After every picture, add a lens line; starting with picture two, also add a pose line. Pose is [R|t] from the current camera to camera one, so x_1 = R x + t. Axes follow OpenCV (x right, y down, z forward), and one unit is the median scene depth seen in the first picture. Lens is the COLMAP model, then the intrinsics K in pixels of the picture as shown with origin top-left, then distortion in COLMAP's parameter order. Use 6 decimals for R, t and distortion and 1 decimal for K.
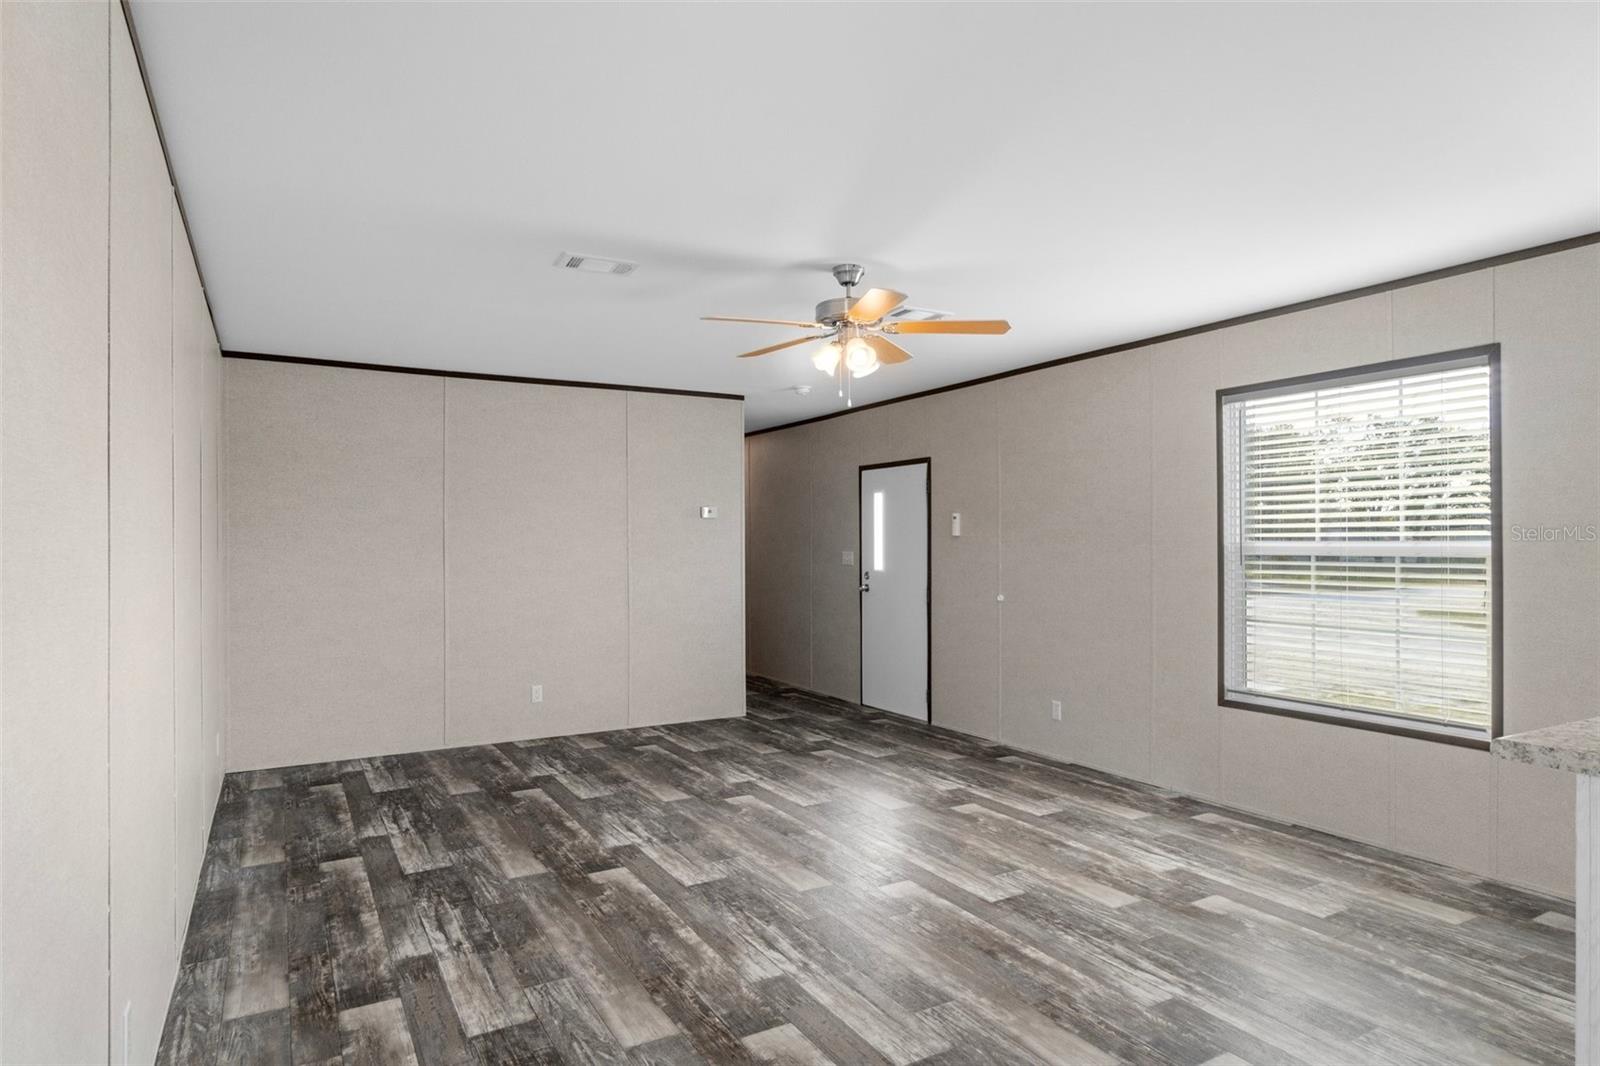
lens RADIAL K [[874.2, 0, 805.4], [0, 874.2, 535.3], [0, 0, 1]] dist [-0.021093, 0.002051]
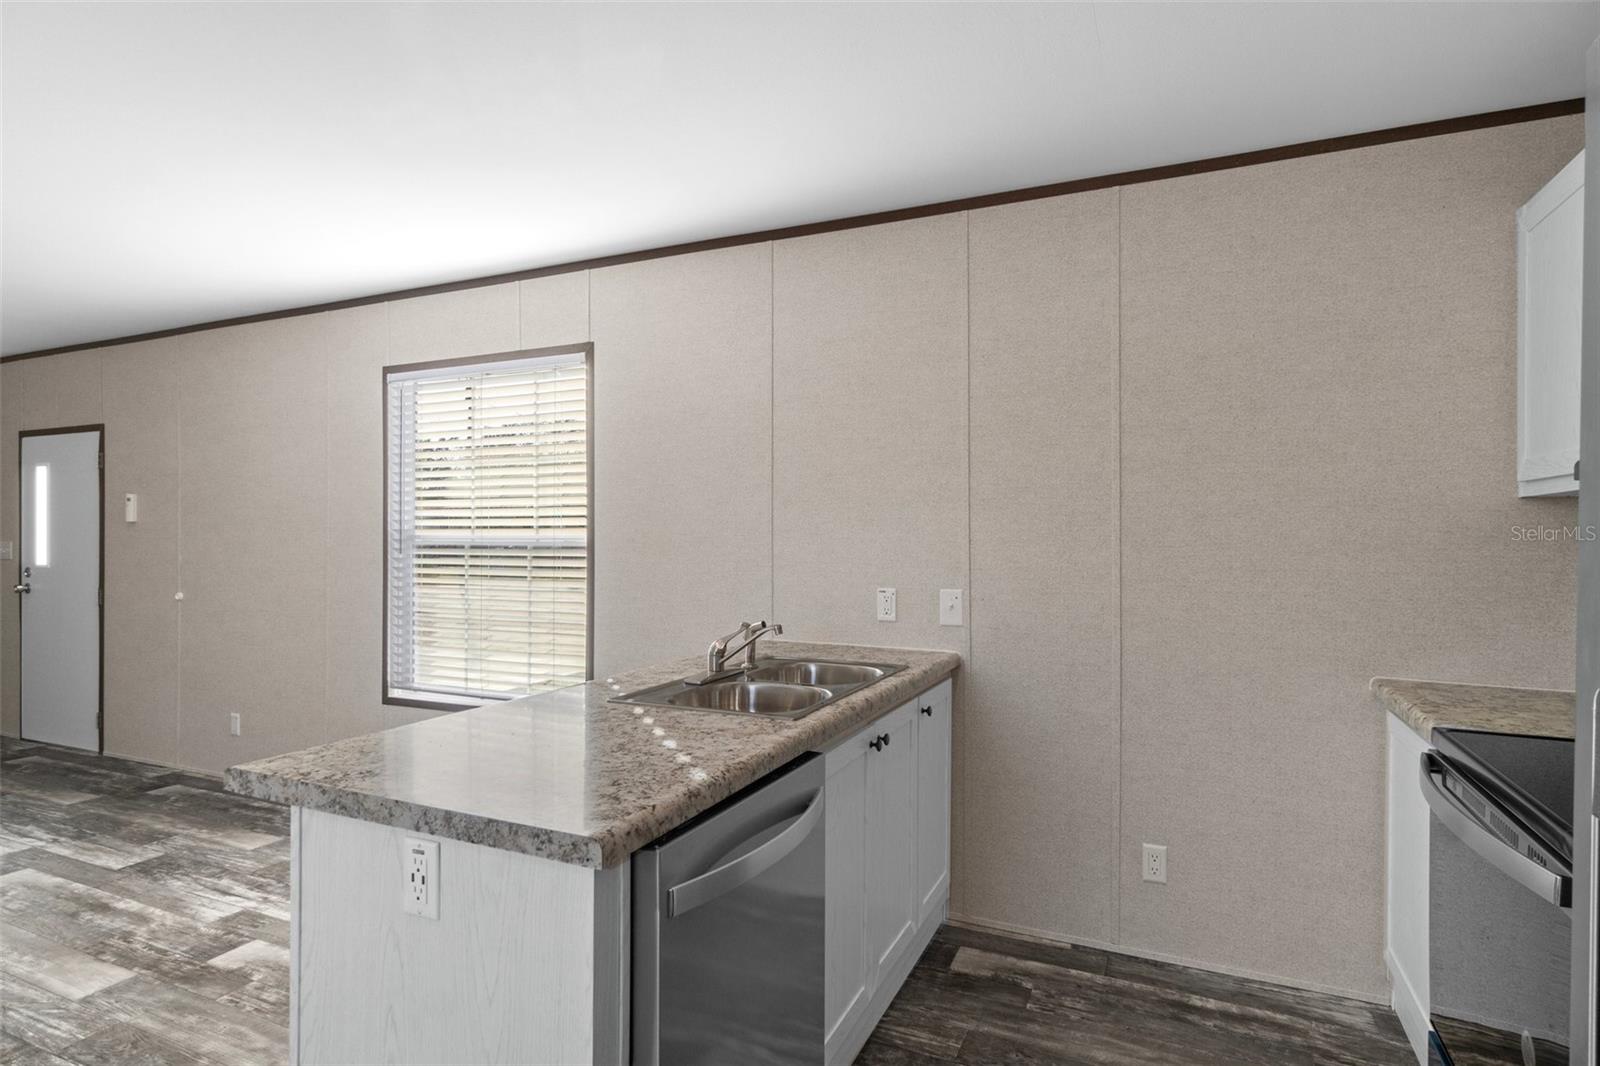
lens RADIAL K [[812.8, 0, 783.3], [0, 812.8, 534.2], [0, 0, 1]] dist [-0.002317, 0.000034]
pose [[0.811744, 0.004667, 0.583995, 0.298107], [-0.009053, 0.999948, 0.004592, 0.004209], [-0.583944, -0.009014, 0.811744, 0.034403]]
